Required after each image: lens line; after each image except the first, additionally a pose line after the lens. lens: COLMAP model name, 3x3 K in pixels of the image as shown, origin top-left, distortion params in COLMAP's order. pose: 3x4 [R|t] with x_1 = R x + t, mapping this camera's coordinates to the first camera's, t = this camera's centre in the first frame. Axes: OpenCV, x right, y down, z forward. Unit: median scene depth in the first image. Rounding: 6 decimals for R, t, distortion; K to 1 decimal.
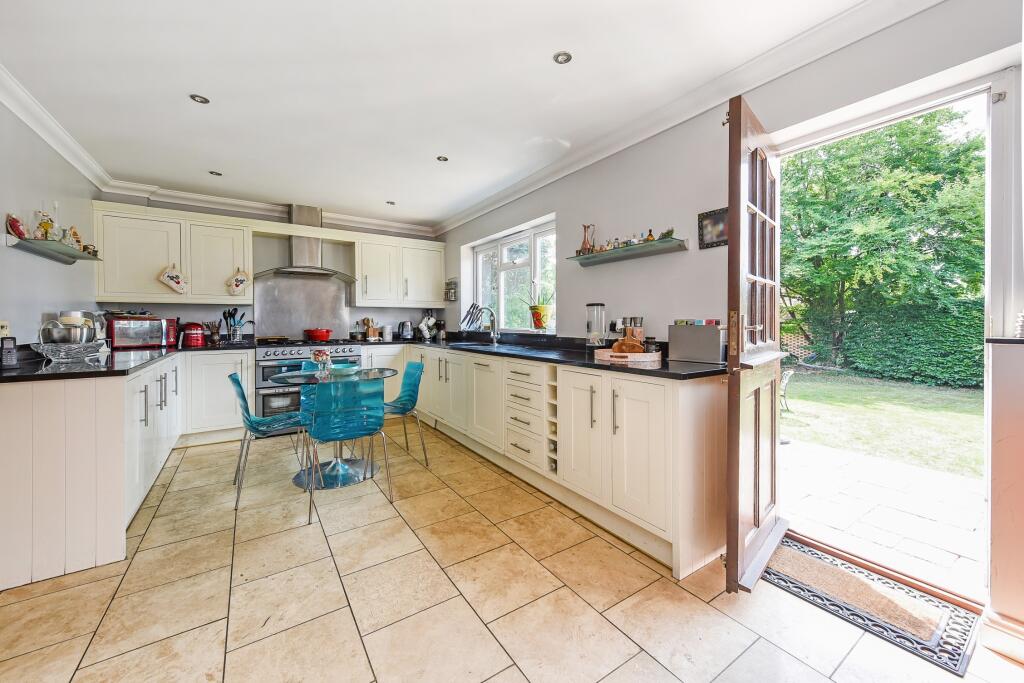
lens RADIAL K [[391.2, 0, 512.6], [0, 391.2, 327.7], [0, 0, 1]] dist [-0.008721, -0.000043]
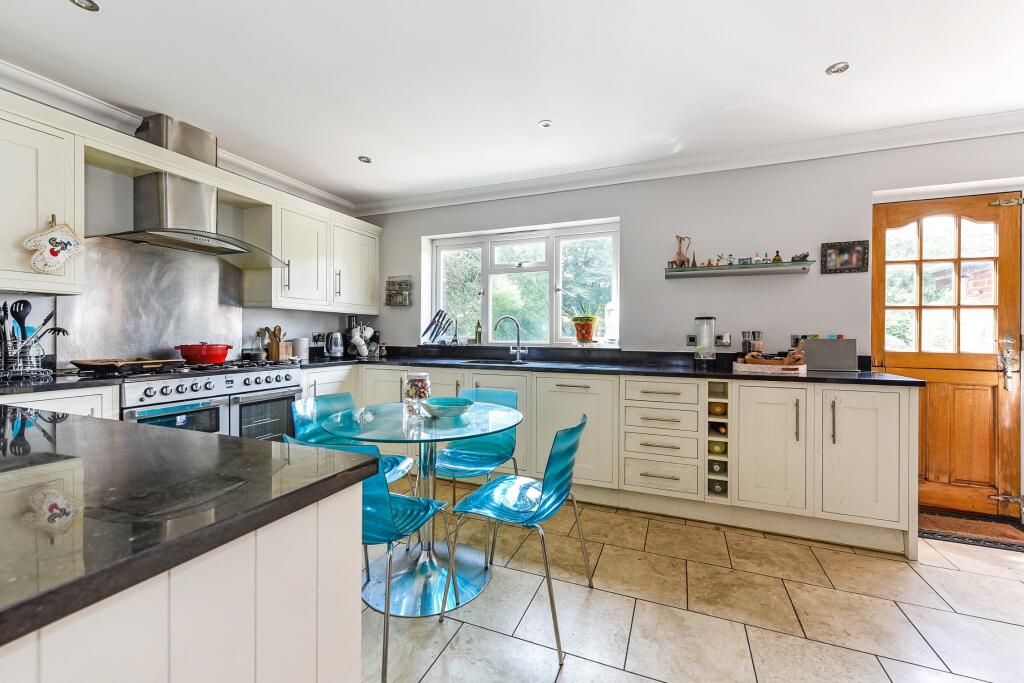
lens RADIAL K [[403.6, 0, 512.9], [0, 403.6, 336.4], [0, 0, 1]] dist [-0.000458, -0.000076]
pose [[0.827718, 0.004271, 0.561129, -0.581074], [0.000830, 0.999961, -0.008836, -0.002984], [-0.561144, 0.007779, 0.827681, 0.320169]]
